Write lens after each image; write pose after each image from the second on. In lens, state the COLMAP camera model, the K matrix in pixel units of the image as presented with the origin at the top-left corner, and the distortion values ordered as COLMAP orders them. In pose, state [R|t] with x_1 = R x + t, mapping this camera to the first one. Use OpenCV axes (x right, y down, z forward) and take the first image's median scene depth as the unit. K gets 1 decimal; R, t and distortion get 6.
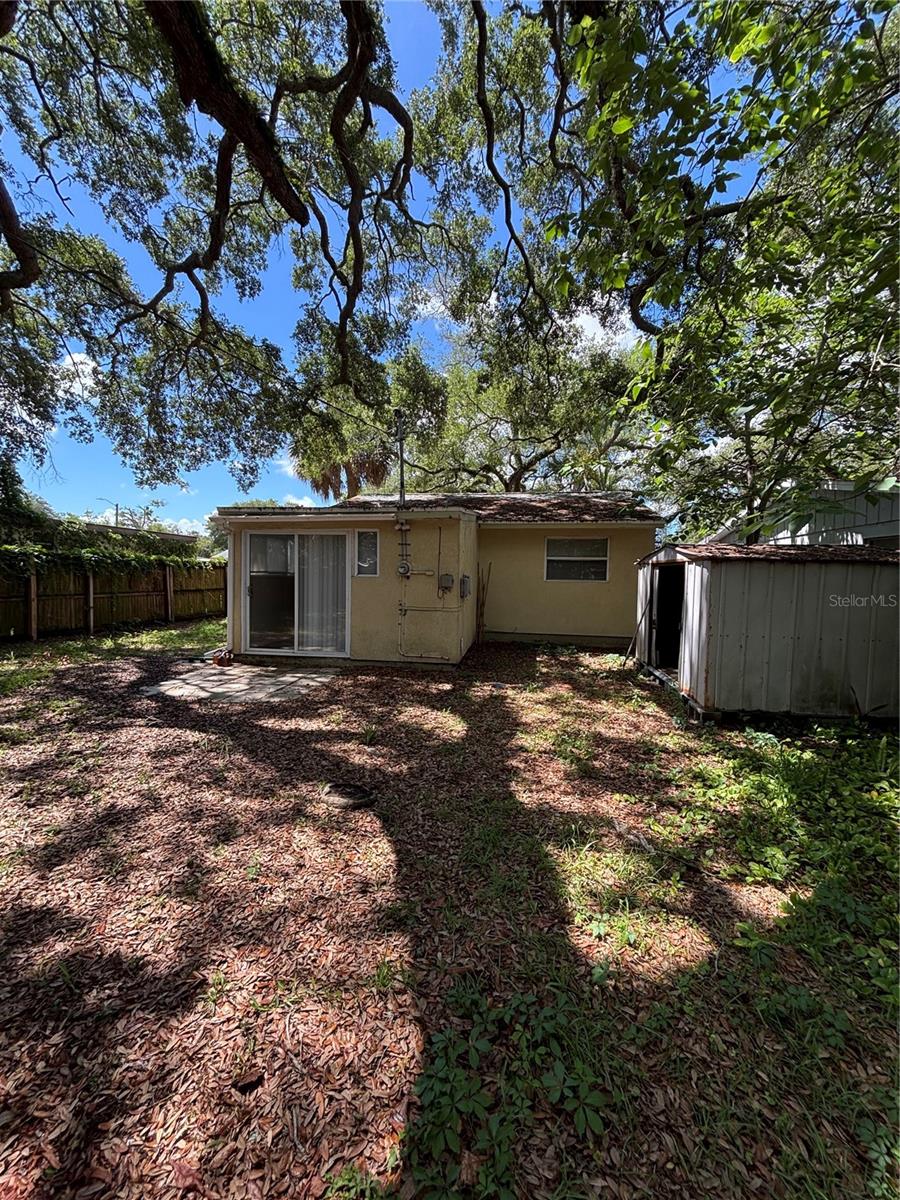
lens RADIAL K [[476.9, 0, 457.4], [0, 476.9, 595.8], [0, 0, 1]] dist [-0.000690, -0.000301]
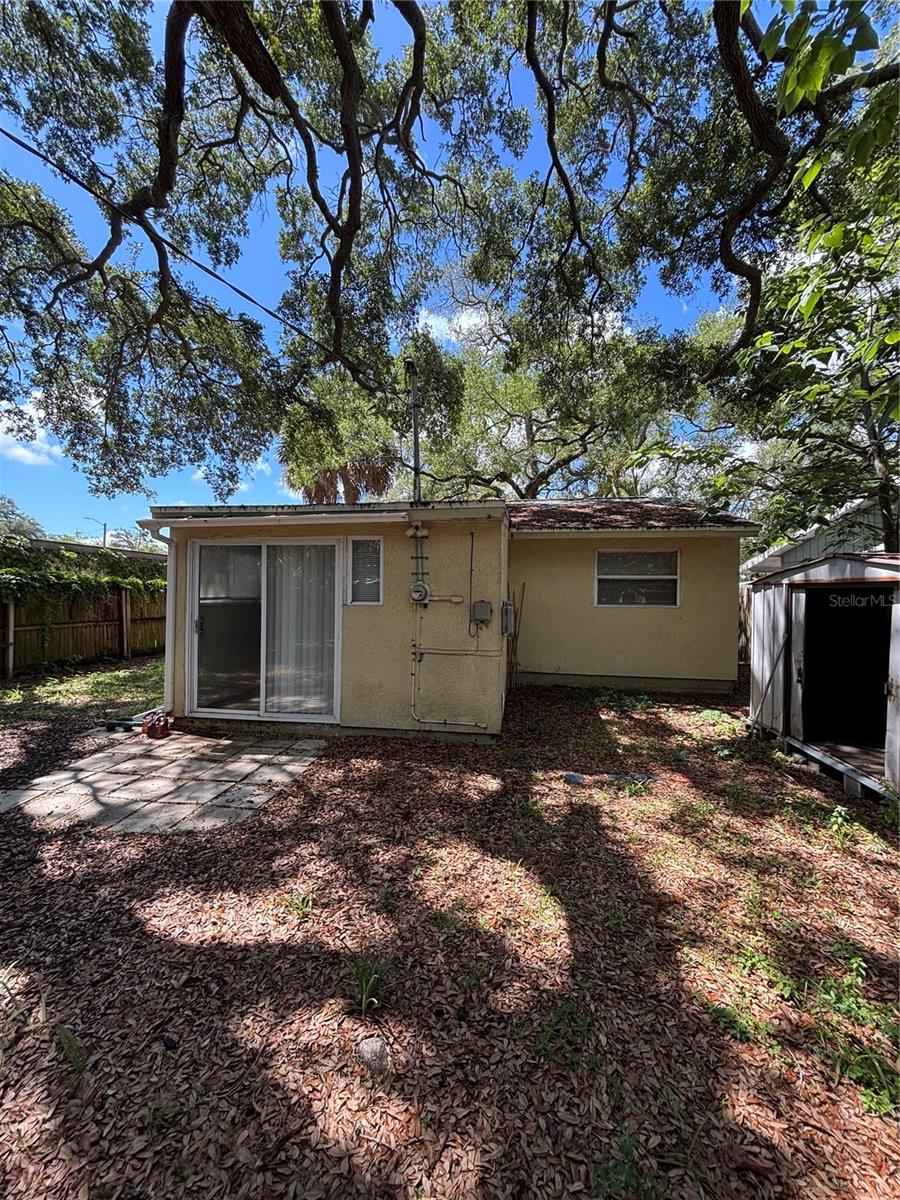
lens RADIAL K [[476.9, 0, 457.4], [0, 476.9, 595.8], [0, 0, 1]] dist [-0.000690, -0.000301]
pose [[0.999979, -0.006445, -0.000687, -0.037231], [0.006411, 0.999131, -0.041189, -0.016264], [0.000952, 0.041184, 0.999151, 0.204736]]
